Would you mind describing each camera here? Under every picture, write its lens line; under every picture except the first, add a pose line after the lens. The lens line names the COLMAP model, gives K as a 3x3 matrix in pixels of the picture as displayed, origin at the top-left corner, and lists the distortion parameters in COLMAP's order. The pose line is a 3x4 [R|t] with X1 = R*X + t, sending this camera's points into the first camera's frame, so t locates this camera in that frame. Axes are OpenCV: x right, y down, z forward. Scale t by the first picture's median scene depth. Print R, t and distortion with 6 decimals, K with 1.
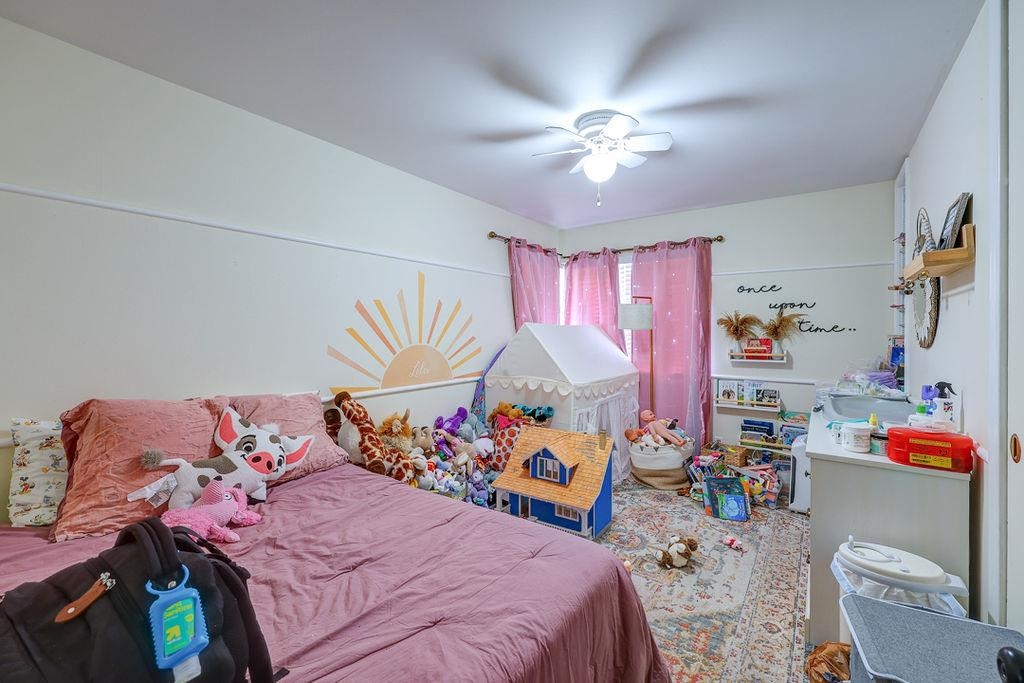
lens RADIAL K [[418.4, 0, 511.7], [0, 418.4, 336.6], [0, 0, 1]] dist [-0.000746, 0.001247]
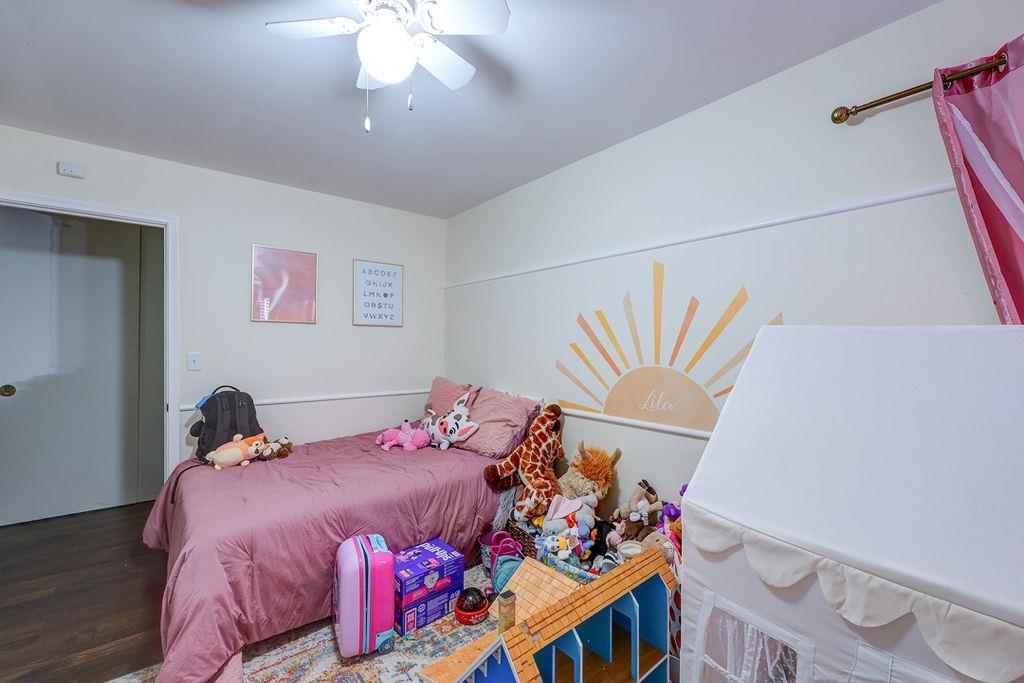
lens RADIAL K [[418.4, 0, 512.2], [0, 418.4, 340.6], [0, 0, 1]] dist [-0.000746, 0.001247]
pose [[-0.255900, -0.001382, -0.966702, 0.546828], [-0.011040, 0.999938, 0.001493, -0.023205], [0.966640, 0.011054, -0.255899, 1.007691]]
